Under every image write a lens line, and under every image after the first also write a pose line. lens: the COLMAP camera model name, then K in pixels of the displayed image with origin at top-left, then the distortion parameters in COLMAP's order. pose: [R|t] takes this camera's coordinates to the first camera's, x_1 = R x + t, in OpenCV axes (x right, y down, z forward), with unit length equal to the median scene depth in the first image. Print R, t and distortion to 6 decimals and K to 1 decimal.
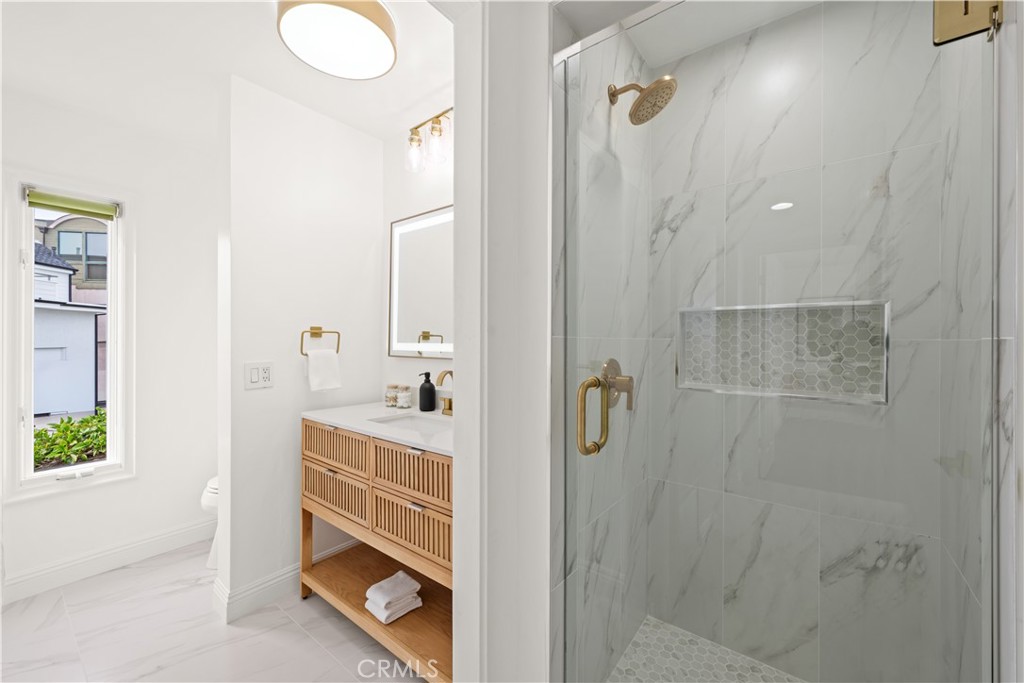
lens RADIAL K [[402.0, 0, 515.6], [0, 402.0, 339.4], [0, 0, 1]] dist [-0.000970, -0.000232]
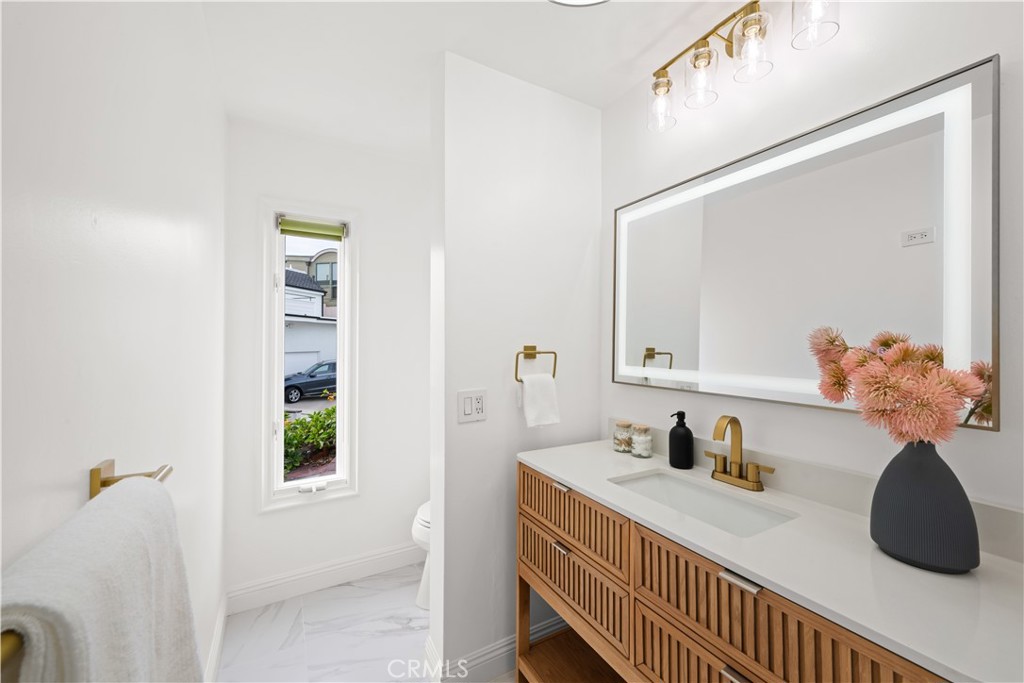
lens RADIAL K [[402.0, 0, 515.6], [0, 402.0, 339.4], [0, 0, 1]] dist [-0.000970, -0.000232]
pose [[0.924126, -0.004562, -0.382061, -0.217485], [0.000437, 0.999941, -0.010882, -0.036393], [0.382088, 0.009889, 0.924073, 0.242626]]
